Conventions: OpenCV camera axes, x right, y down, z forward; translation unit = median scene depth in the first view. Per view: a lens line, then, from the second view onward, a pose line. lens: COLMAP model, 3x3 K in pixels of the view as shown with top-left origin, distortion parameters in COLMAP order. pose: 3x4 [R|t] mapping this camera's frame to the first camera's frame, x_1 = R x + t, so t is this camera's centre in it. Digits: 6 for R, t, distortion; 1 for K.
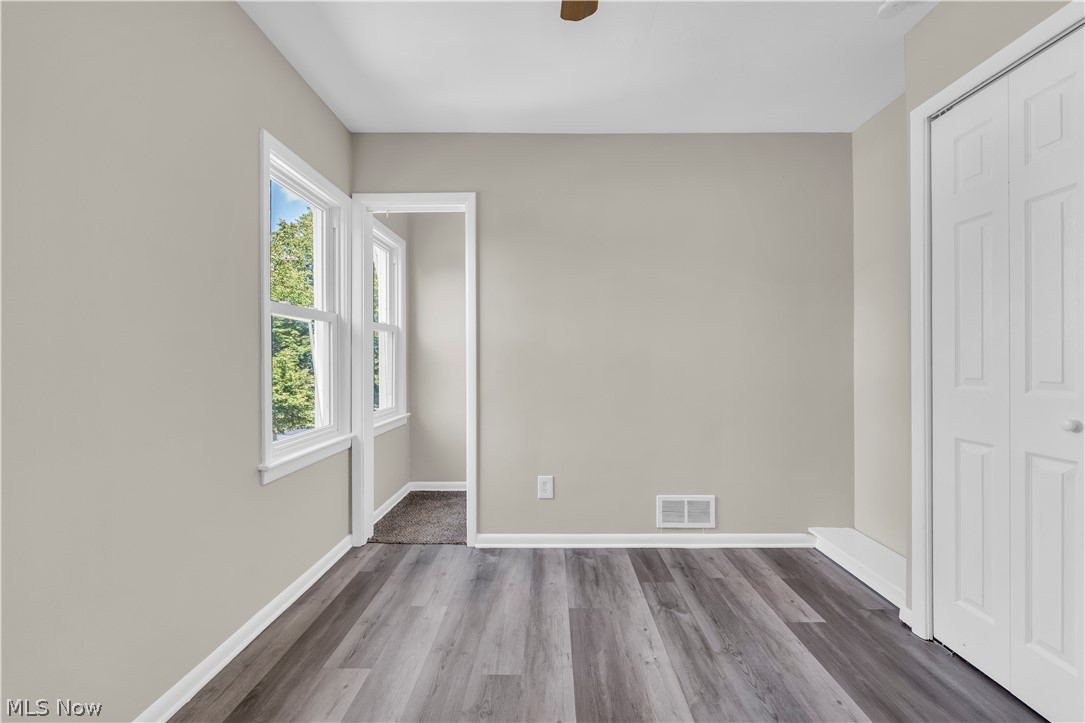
lens RADIAL K [[446.3, 0, 545.8], [0, 446.3, 358.0], [0, 0, 1]] dist [-0.000894, -0.000126]
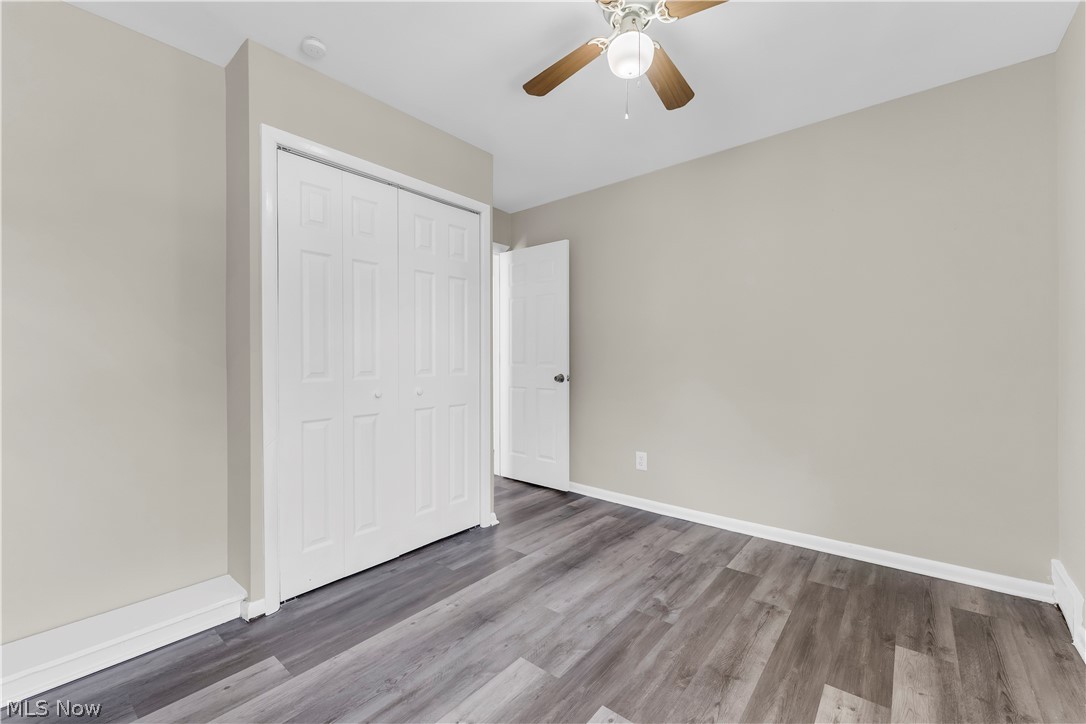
lens RADIAL K [[446.7, 0, 547.3], [0, 446.7, 361.6], [0, 0, 1]] dist [-0.000894, -0.000126]
pose [[-0.780932, -0.000974, 0.624615, -0.386513], [0.004269, 0.999967, 0.006896, 0.004127], [-0.624601, 0.008051, -0.780902, 1.492748]]
